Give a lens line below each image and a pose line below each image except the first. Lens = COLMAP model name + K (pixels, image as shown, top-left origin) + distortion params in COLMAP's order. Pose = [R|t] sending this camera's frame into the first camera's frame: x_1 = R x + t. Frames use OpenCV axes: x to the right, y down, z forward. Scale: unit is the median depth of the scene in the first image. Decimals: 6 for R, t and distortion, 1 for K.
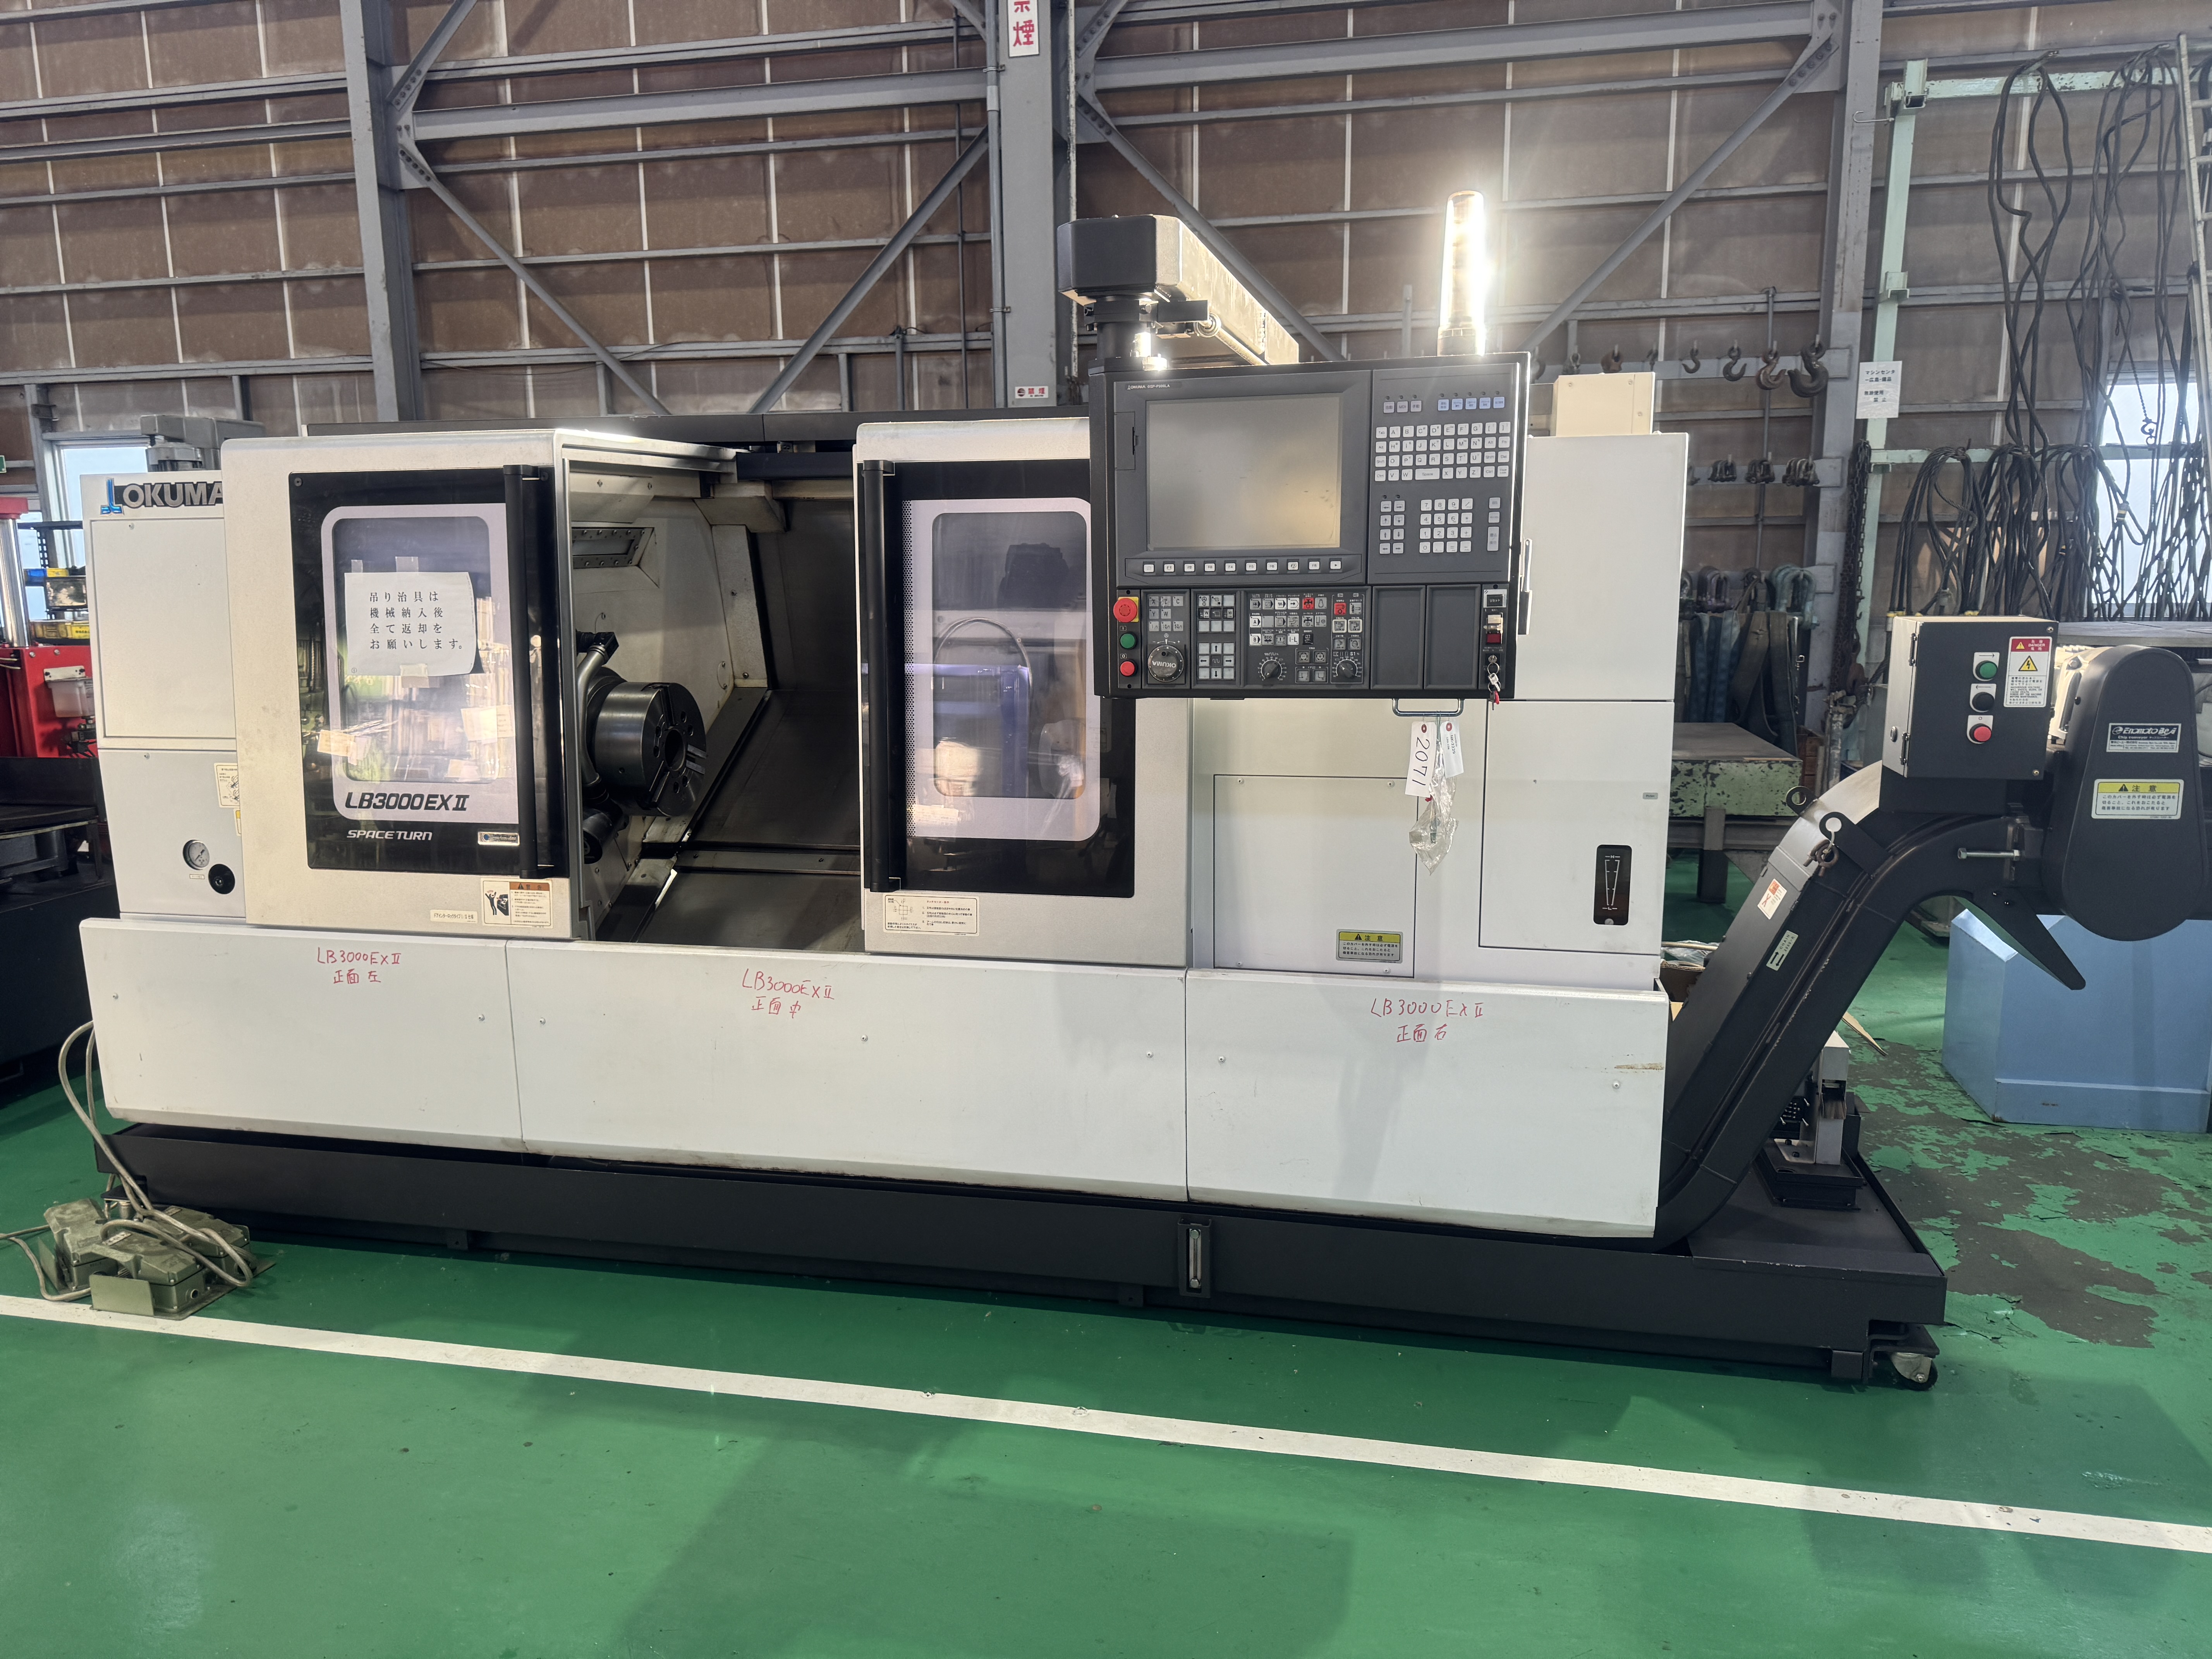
lens RADIAL K [[1558.1, 0, 1112.7], [0, 1558.1, 784.3], [0, 0, 1]] dist [0.026796, -0.042171]
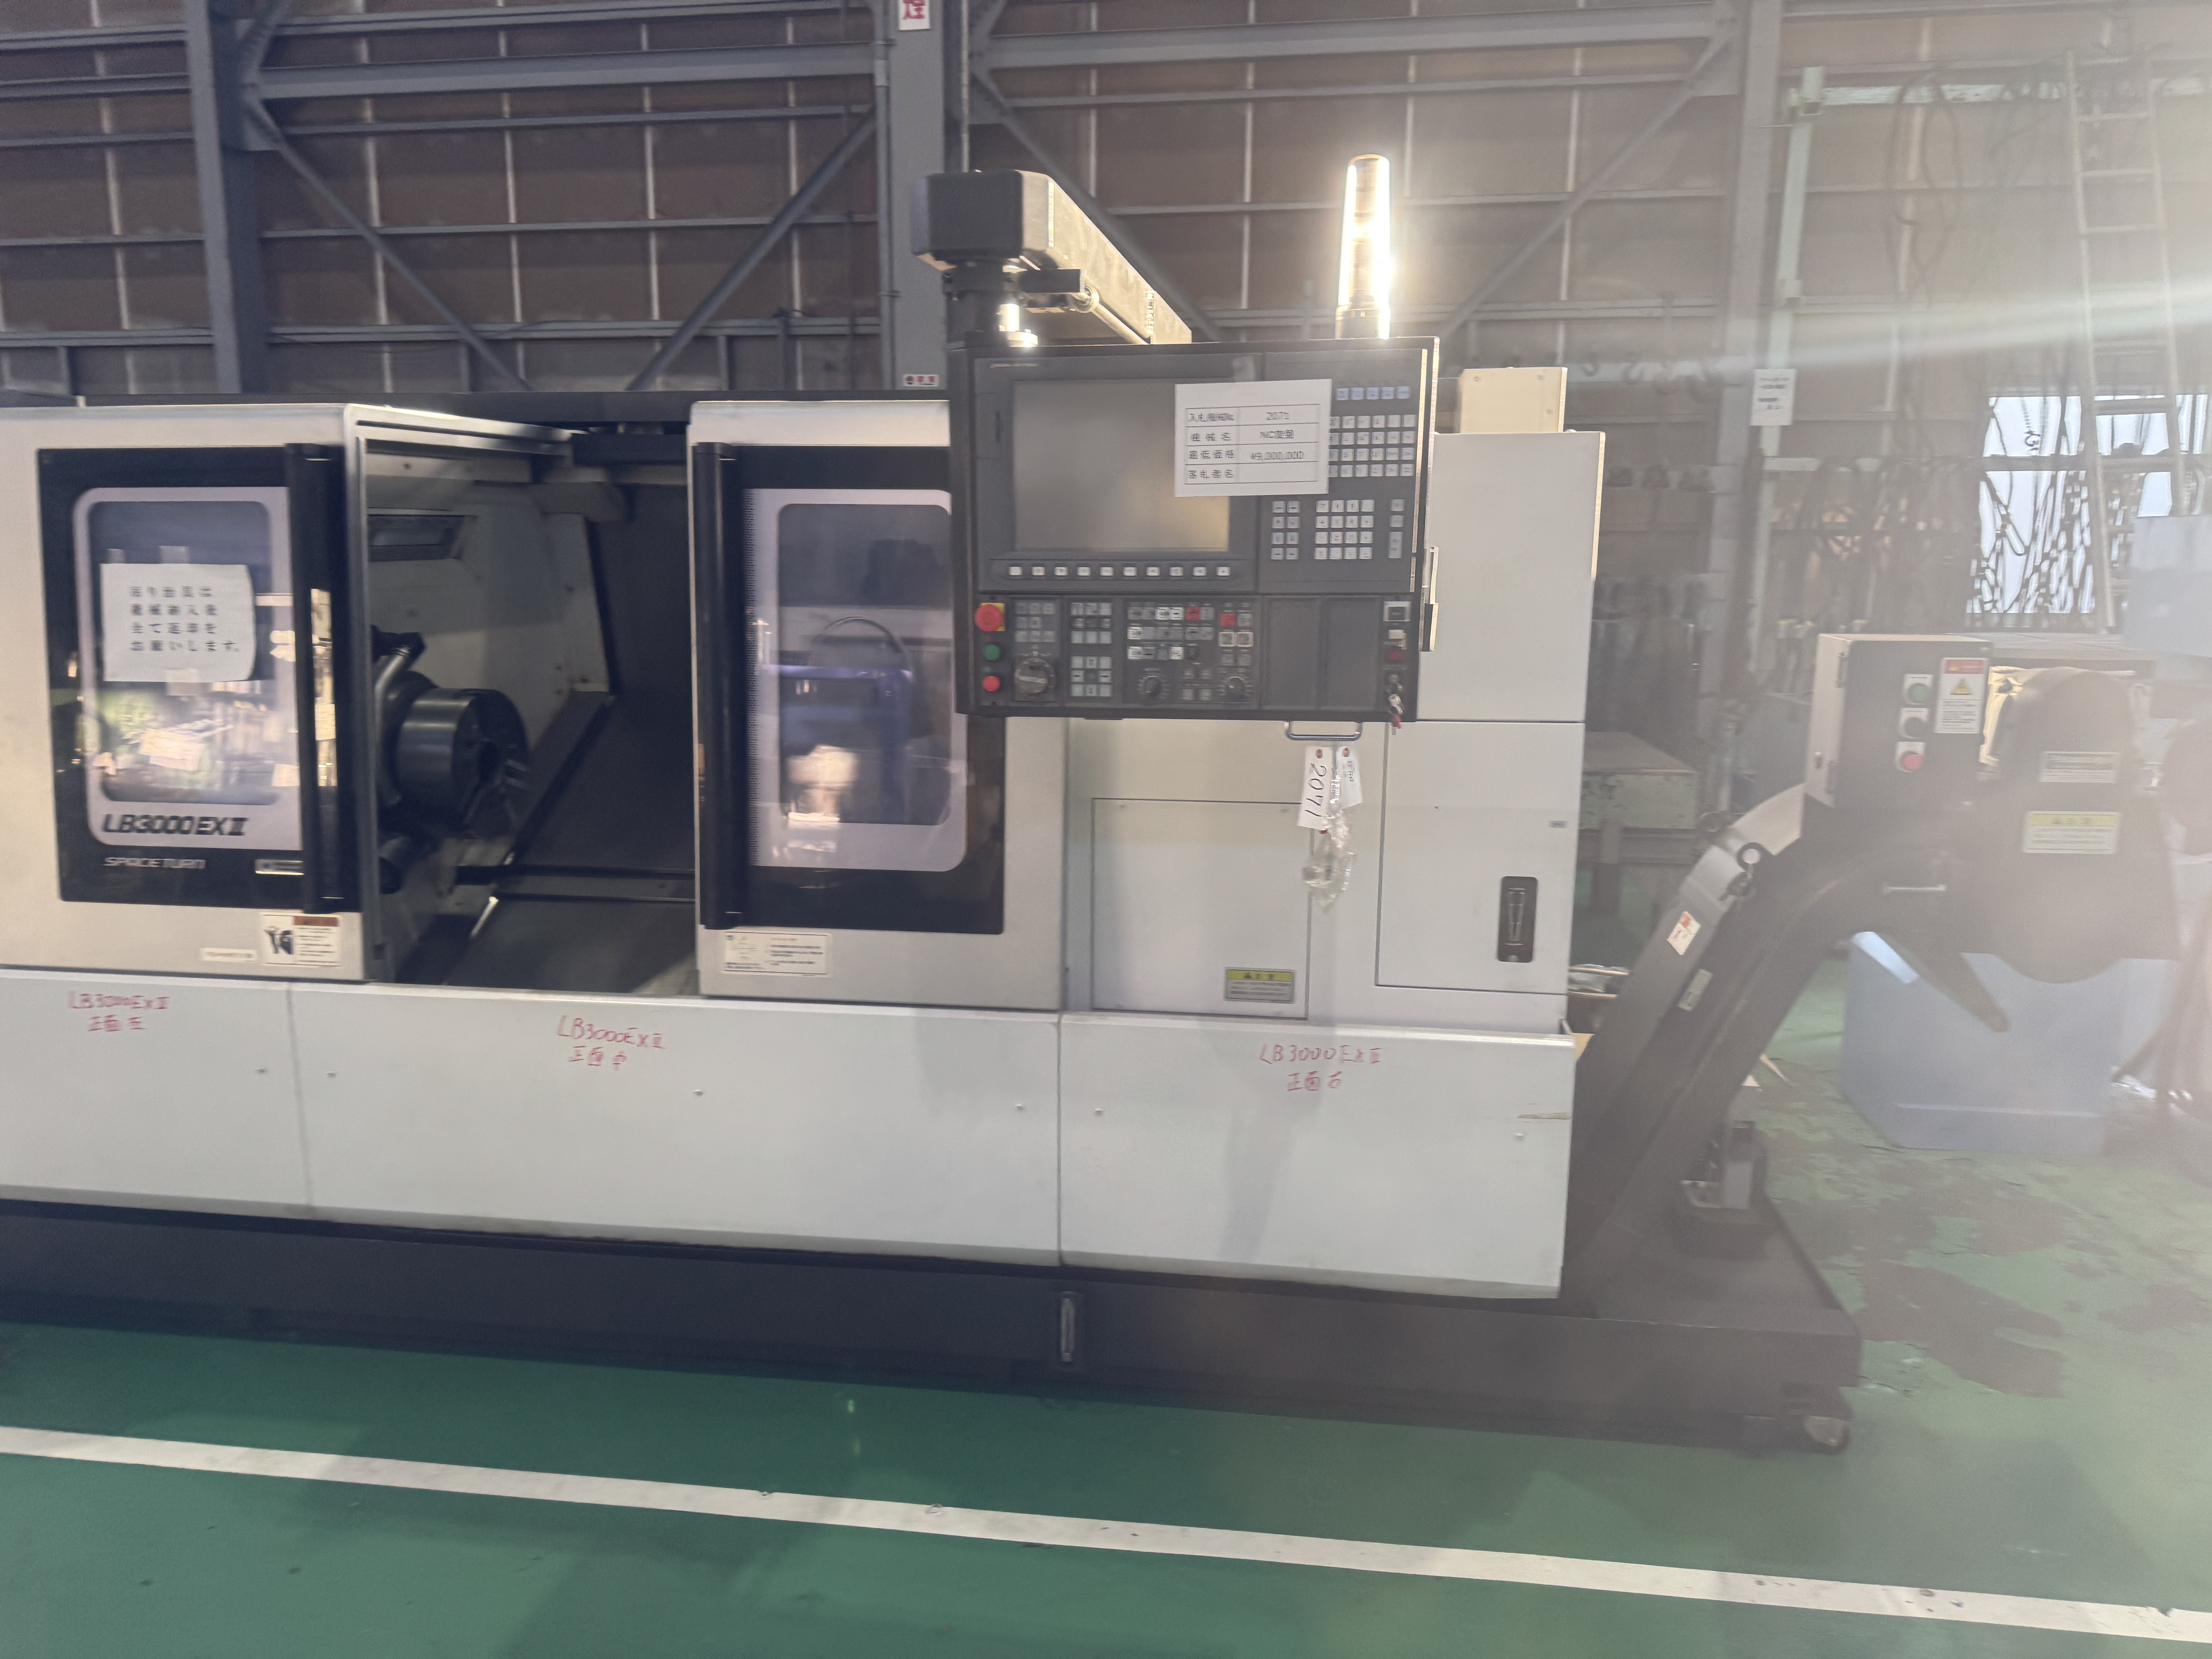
lens RADIAL K [[1558.1, 0, 1118.2], [0, 1558.1, 802.6], [0, 0, 1]] dist [0.026796, -0.042171]
pose [[0.997755, 0.003293, 0.066885, 0.018193], [-0.004214, 0.999898, 0.013634, -0.014858], [-0.066833, -0.013885, 0.997668, 0.081833]]
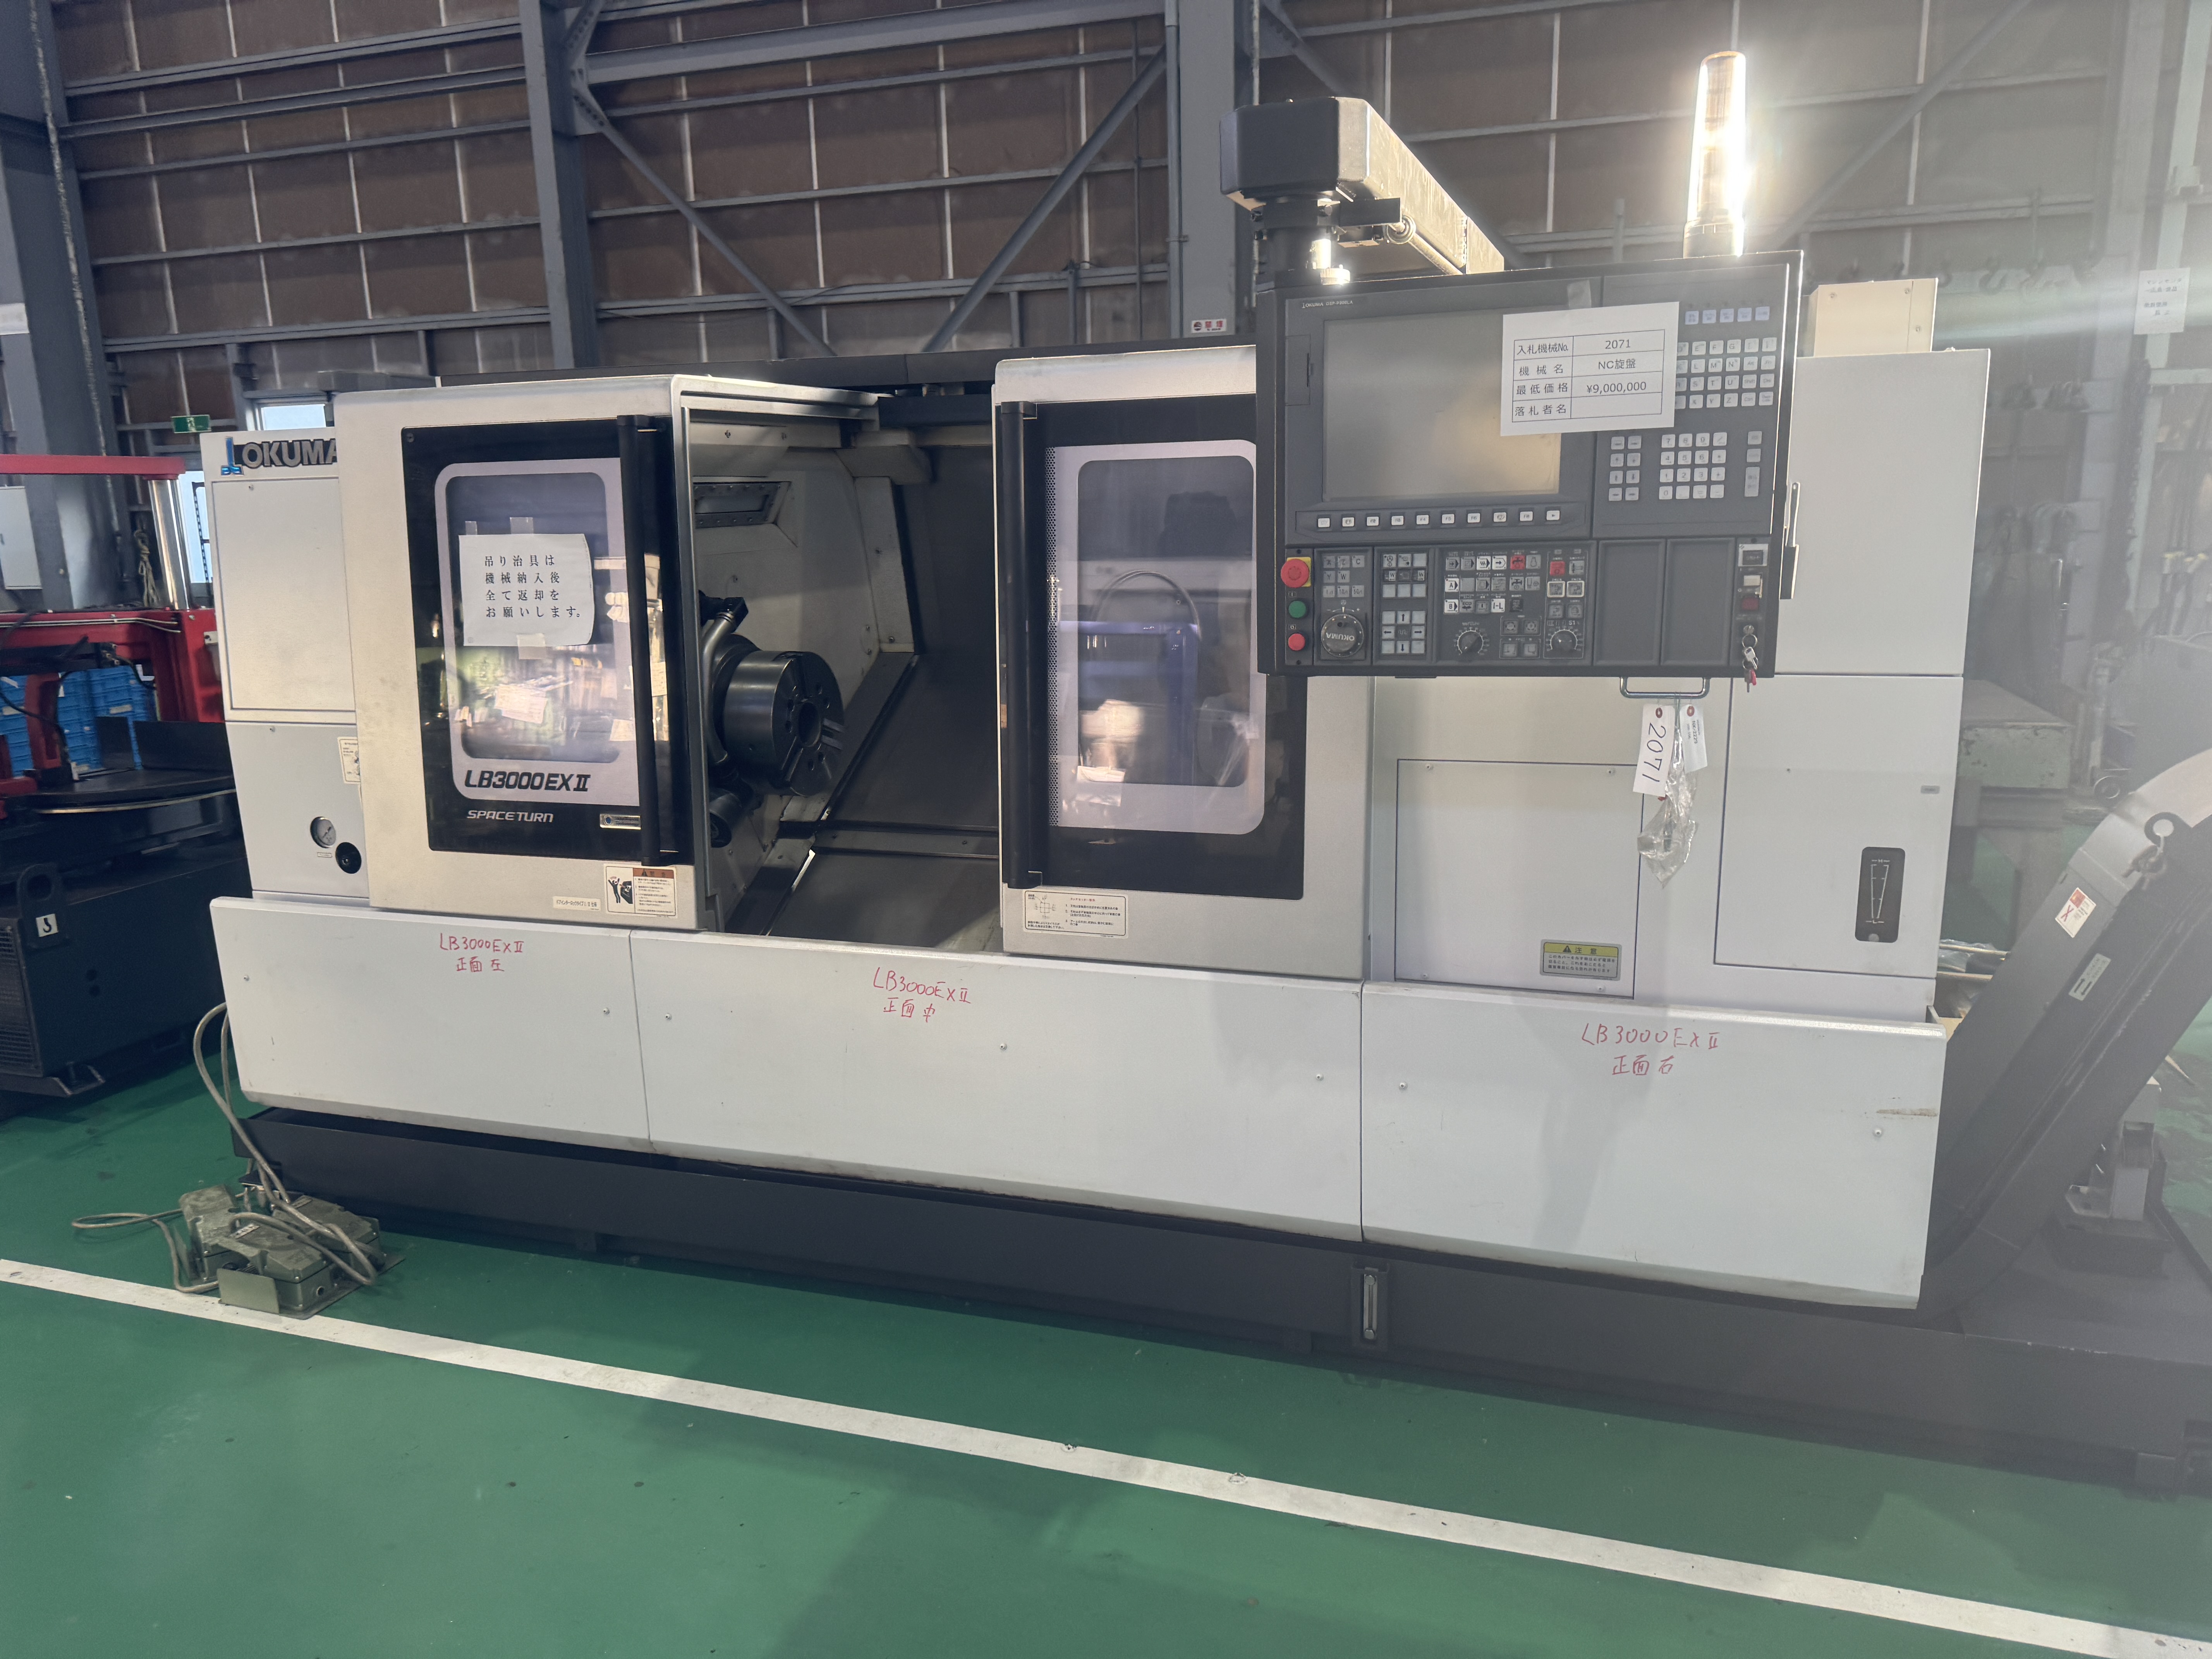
lens RADIAL K [[1558.1, 0, 1110.3], [0, 1558.1, 818.3], [0, 0, 1]] dist [0.026796, -0.042171]
pose [[0.993204, 0.011033, -0.115858, 0.005015], [-0.004464, 0.998375, 0.056807, -0.020101], [0.116297, -0.055904, 0.991640, 0.103555]]
